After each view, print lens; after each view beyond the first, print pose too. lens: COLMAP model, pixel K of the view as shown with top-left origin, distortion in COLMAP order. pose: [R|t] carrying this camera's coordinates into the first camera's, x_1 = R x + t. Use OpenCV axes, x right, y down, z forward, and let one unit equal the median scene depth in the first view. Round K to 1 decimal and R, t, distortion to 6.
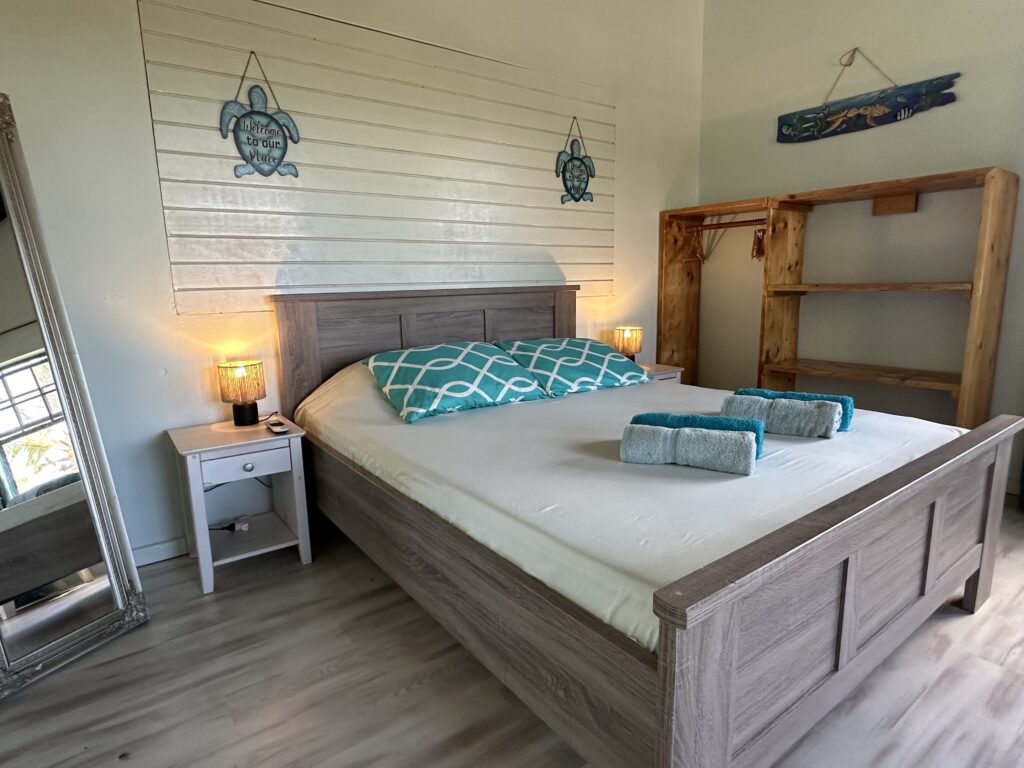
lens RADIAL K [[577.5, 0, 507.6], [0, 577.5, 383.7], [0, 0, 1]] dist [-0.000735, 0.000169]
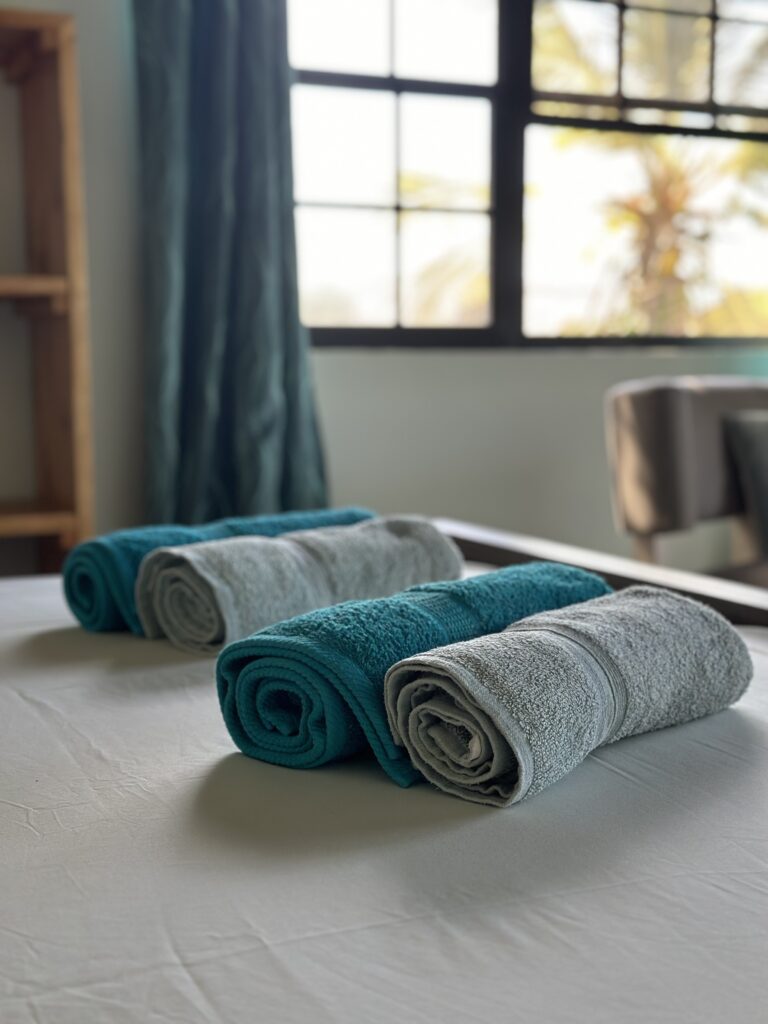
lens RADIAL K [[1438.6, 0, 384.0], [0, 1438.6, 512.0], [0, 0, 1]] dist [0.221006, 0.001921]
pose [[0.205883, -0.079329, 0.975356, -0.375358], [0.168738, 0.984657, 0.044467, -0.015817], [-0.963919, 0.155425, 0.216110, 0.905300]]
